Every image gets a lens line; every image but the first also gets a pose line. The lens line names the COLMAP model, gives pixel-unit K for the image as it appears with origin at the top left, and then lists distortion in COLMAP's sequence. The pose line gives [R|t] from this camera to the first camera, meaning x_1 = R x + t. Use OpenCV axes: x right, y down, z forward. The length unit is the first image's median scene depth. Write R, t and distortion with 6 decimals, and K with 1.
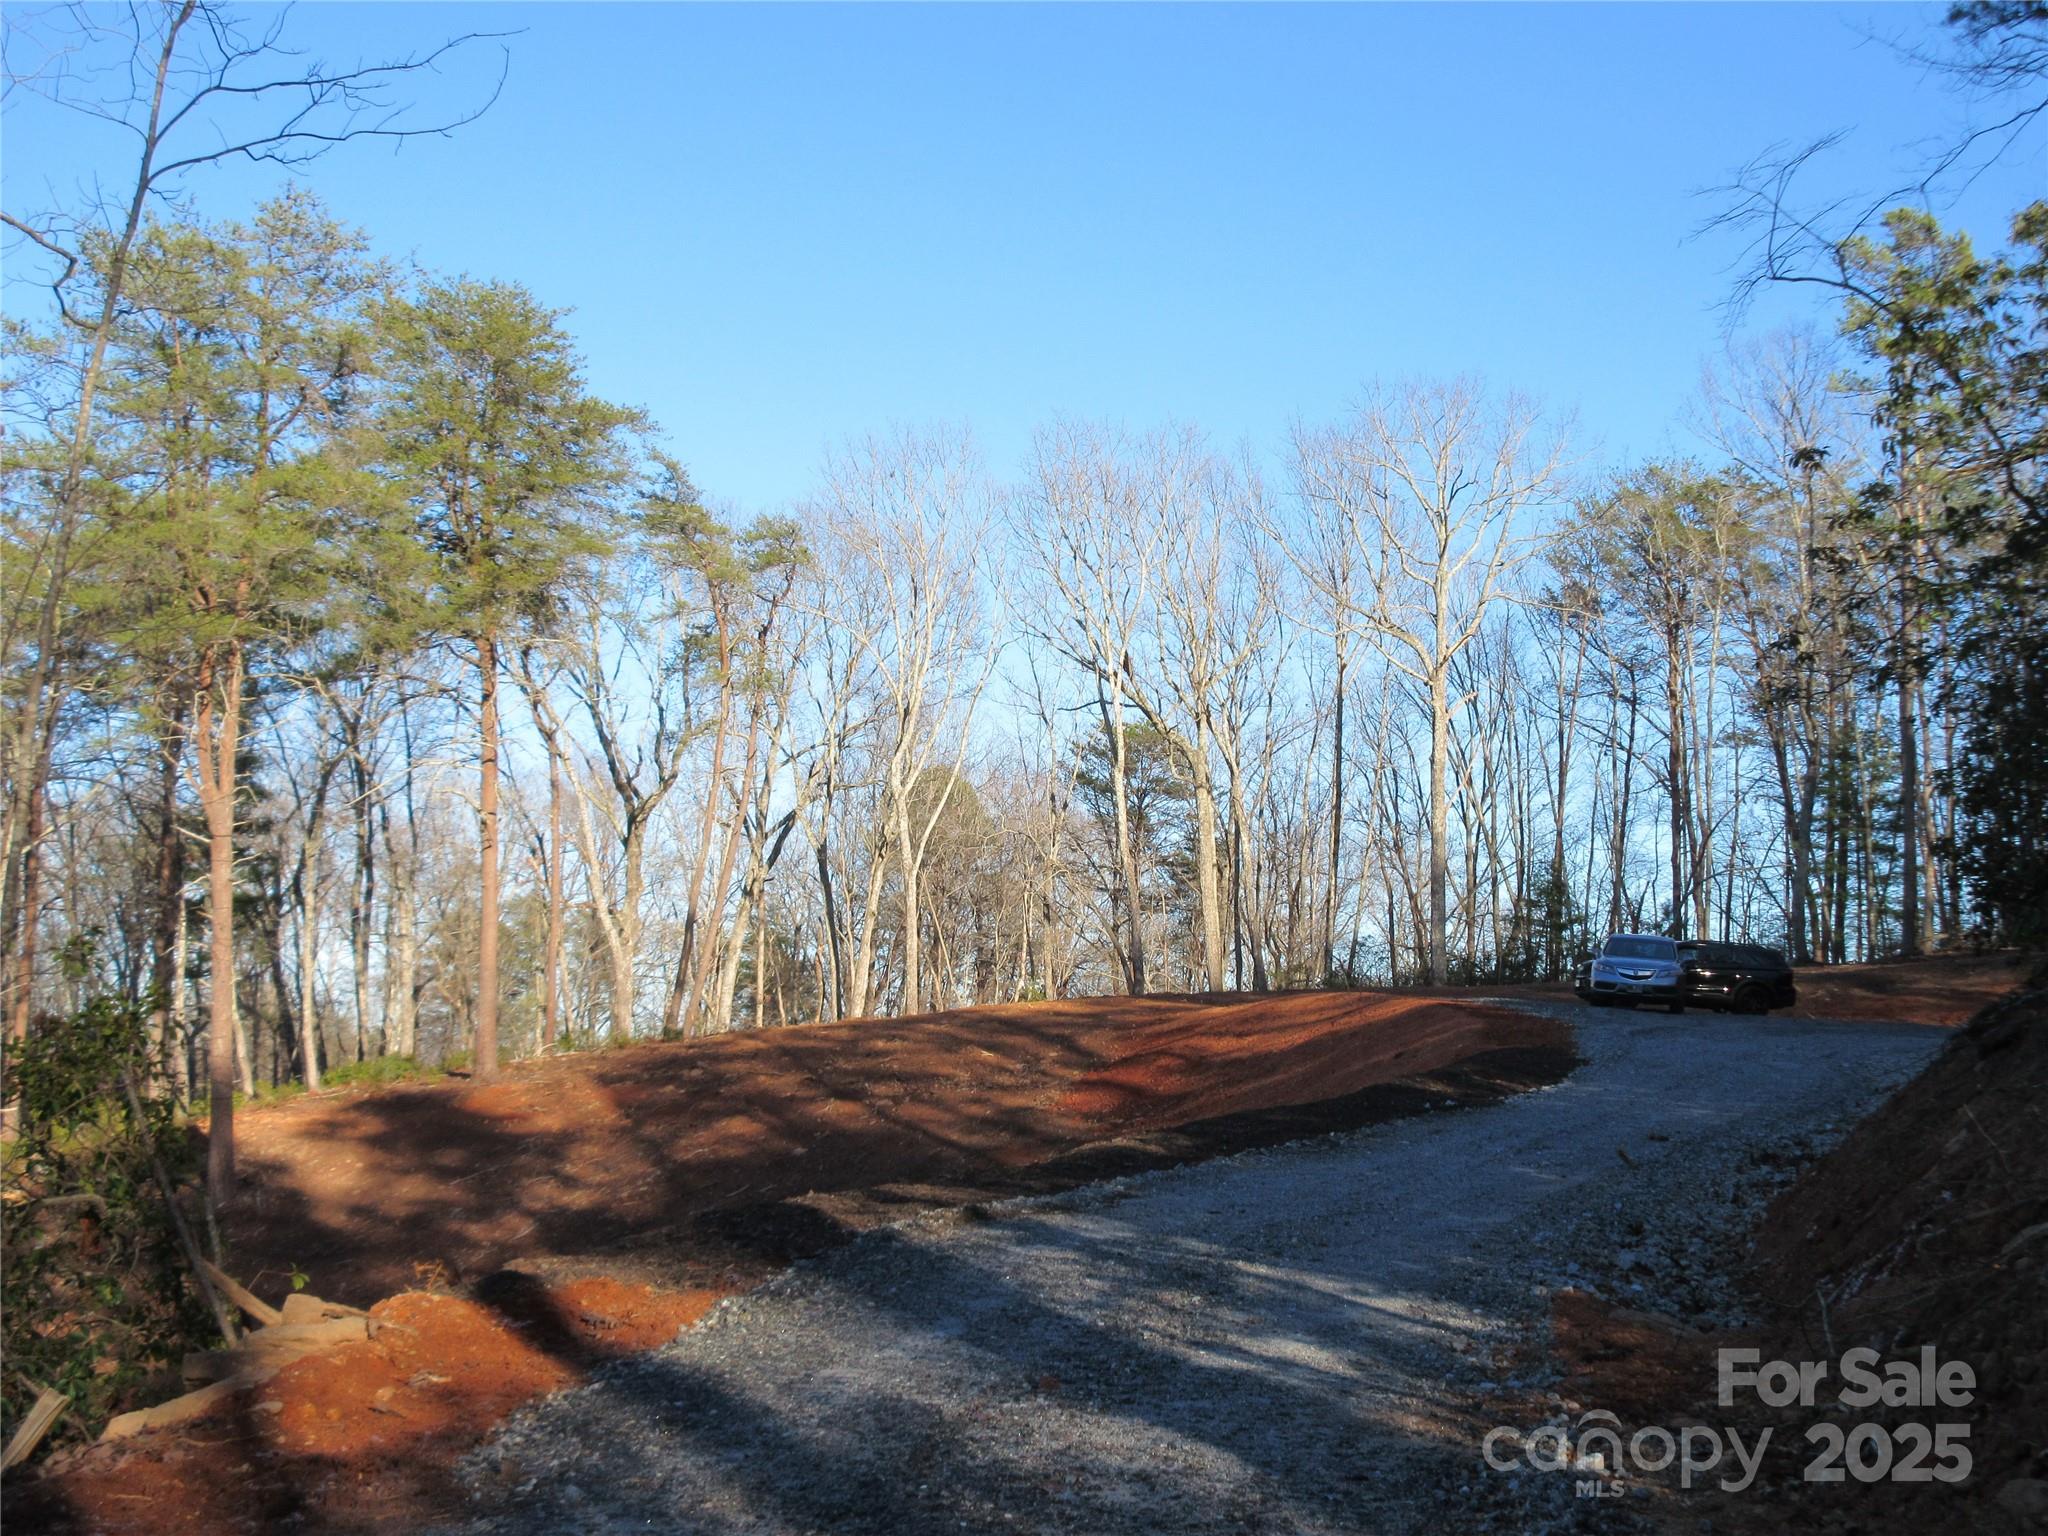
lens RADIAL K [[2577.0, 0, 1009.0], [0, 2577.0, 771.7], [0, 0, 1]] dist [0.010038, 0.023730]
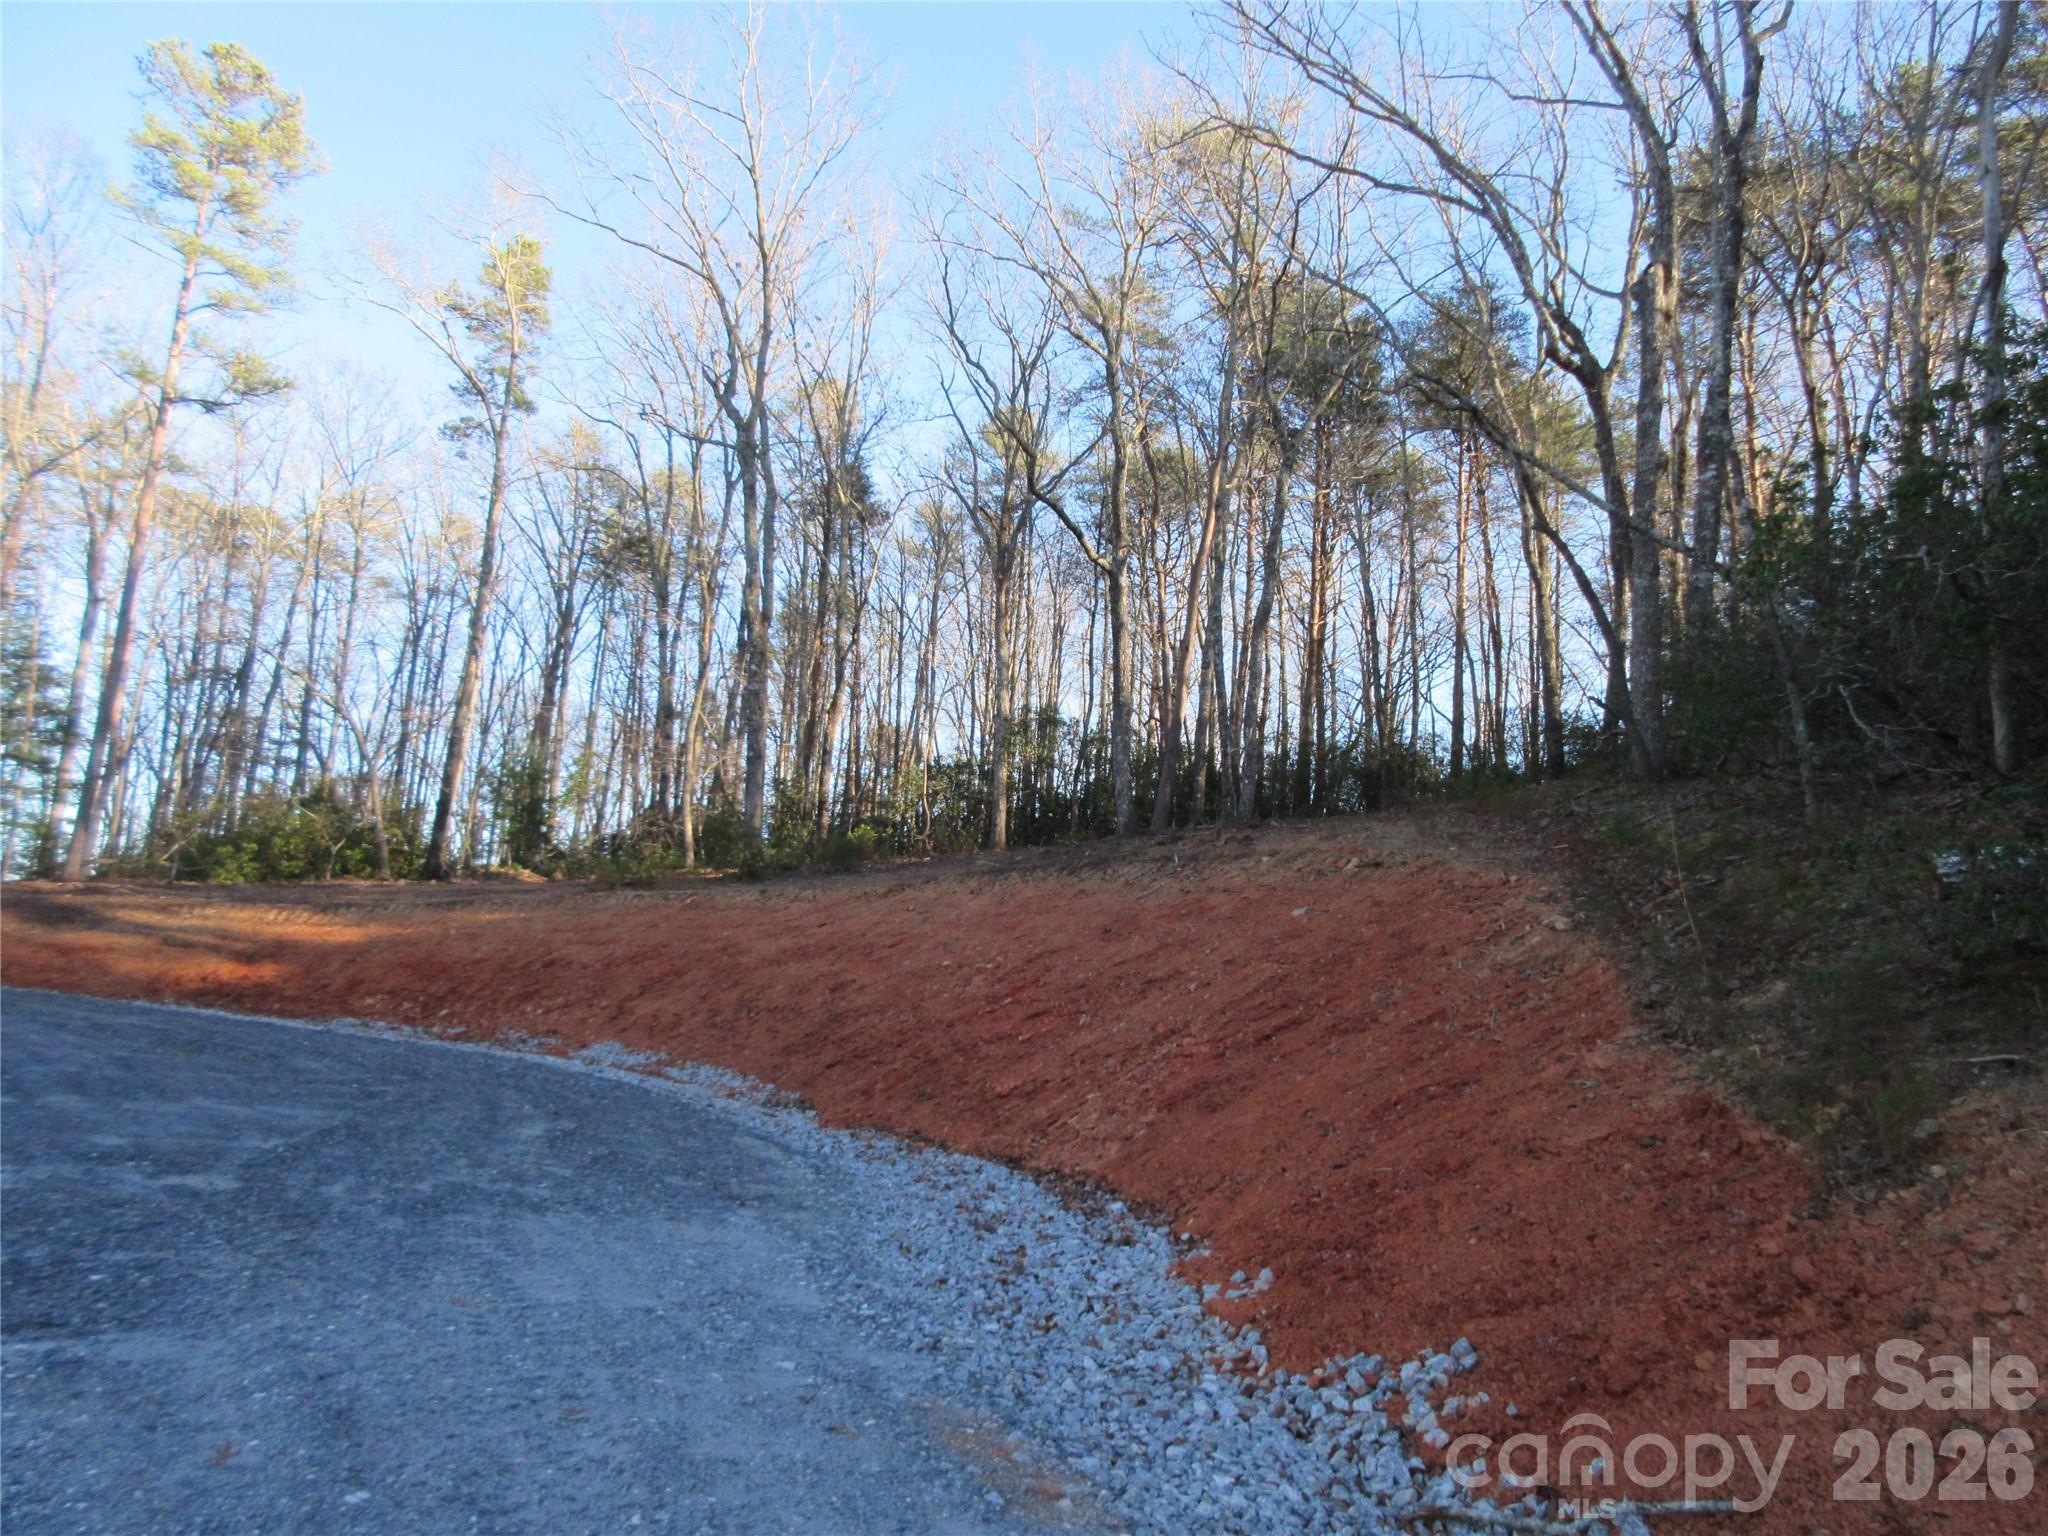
lens RADIAL K [[1504.9, 0, 1019.7], [0, 1504.9, 747.9], [0, 0, 1]] dist [-0.004915, 0.001805]
pose [[0.575904, 0.166776, 0.800325, 0.101217], [-0.147005, 0.984139, -0.099298, 0.024732], [-0.804192, -0.060466, 0.591287, 0.364284]]
